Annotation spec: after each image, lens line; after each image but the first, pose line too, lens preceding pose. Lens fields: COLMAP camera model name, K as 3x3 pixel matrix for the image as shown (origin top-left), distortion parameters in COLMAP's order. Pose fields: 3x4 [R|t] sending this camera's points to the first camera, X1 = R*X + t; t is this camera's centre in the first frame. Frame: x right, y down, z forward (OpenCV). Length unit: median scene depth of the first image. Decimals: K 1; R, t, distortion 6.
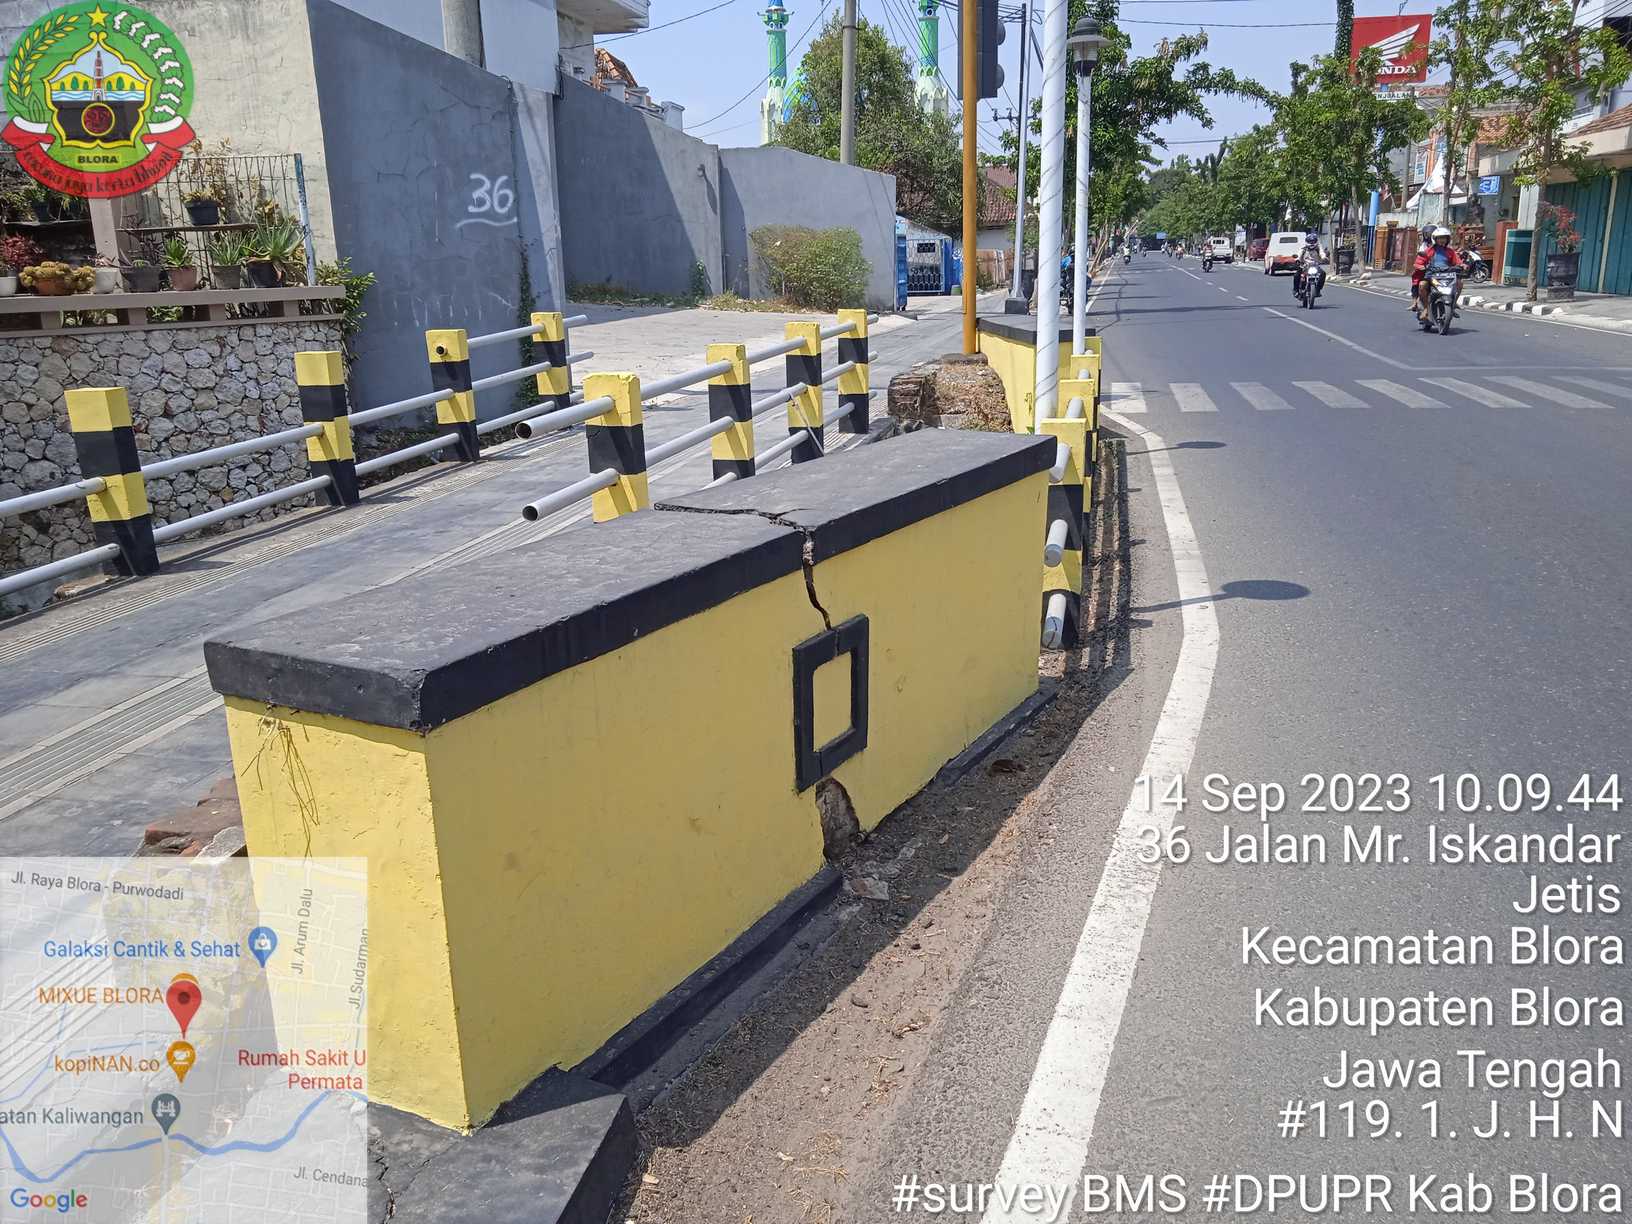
lens RADIAL K [[1339.8, 0, 816.0], [0, 1339.8, 612.0], [0, 0, 1]] dist [0.051302, -0.063836]
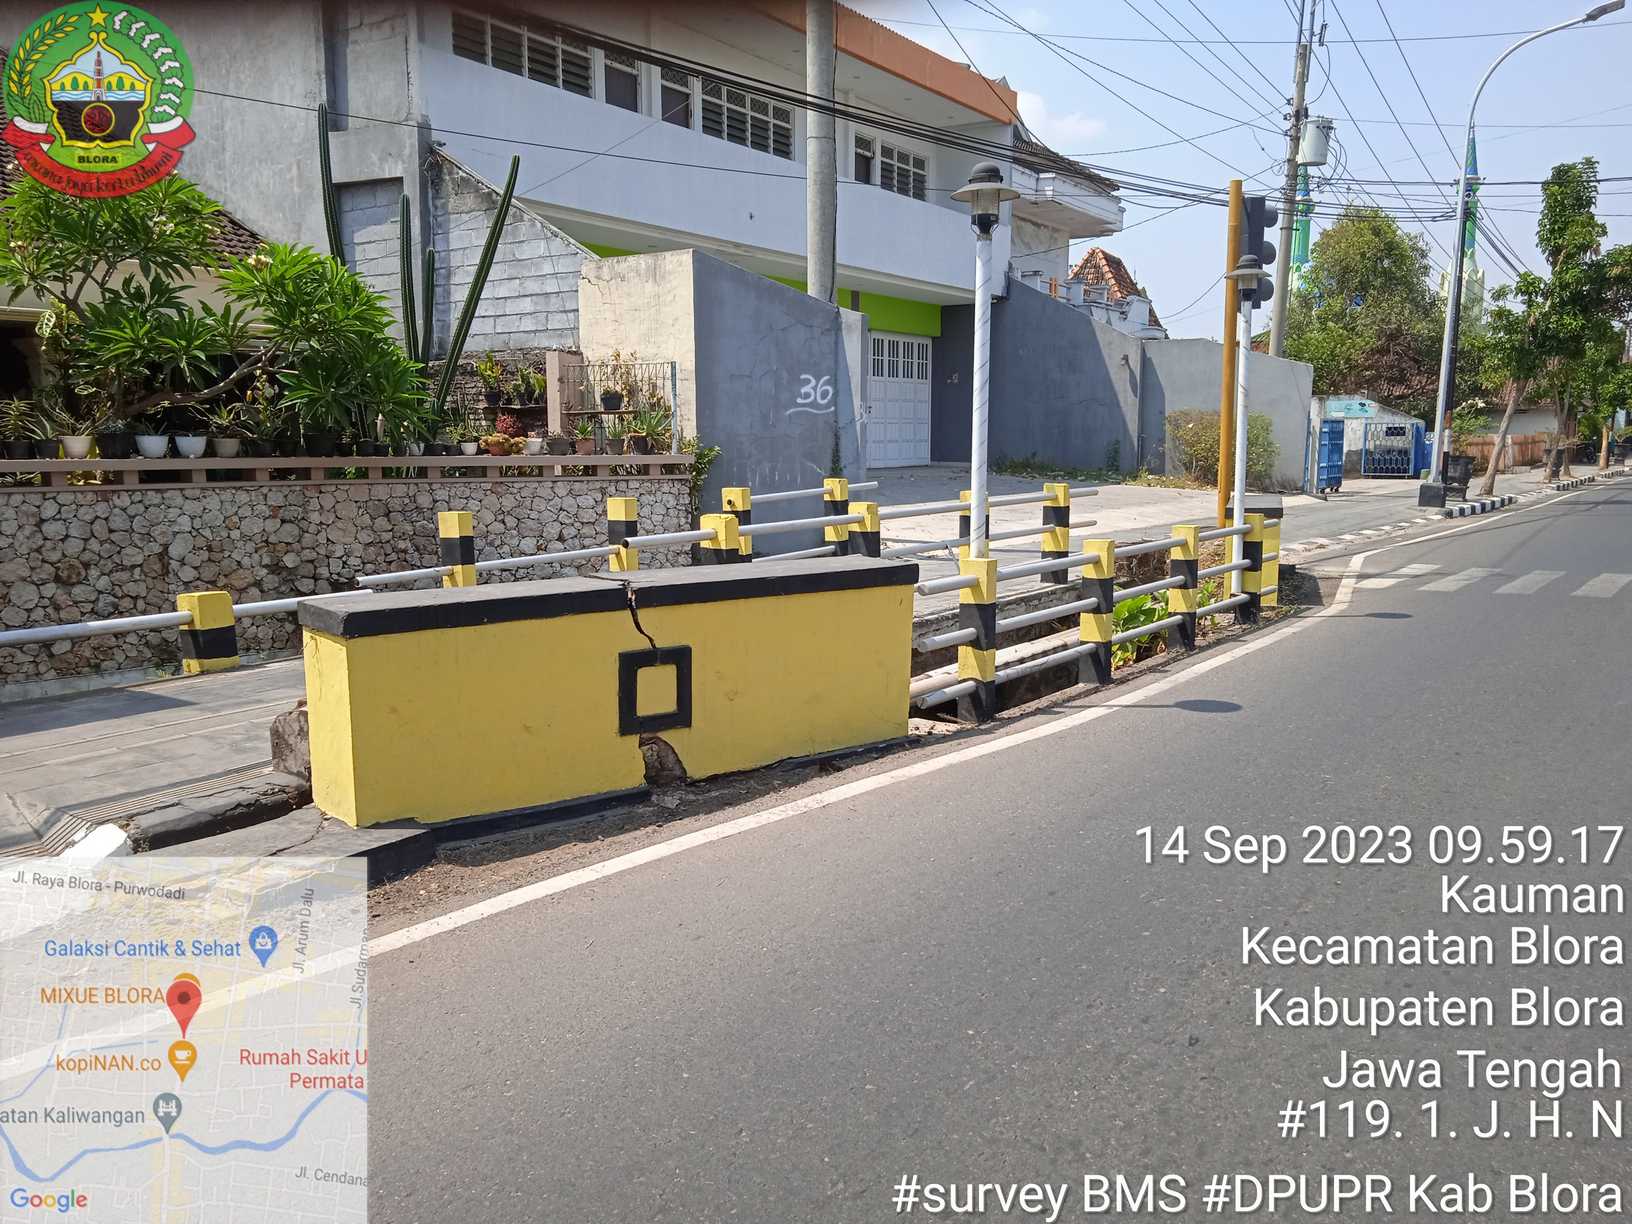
lens RADIAL K [[1322.7, 0, 816.0], [0, 1322.7, 612.0], [0, 0, 1]] dist [0.082291, -0.109720]
pose [[0.927322, 0.072130, -0.367247, 0.269890], [-0.116782, 0.988026, -0.100827, 0.037183], [0.355577, 0.136387, 0.924642, -0.177795]]
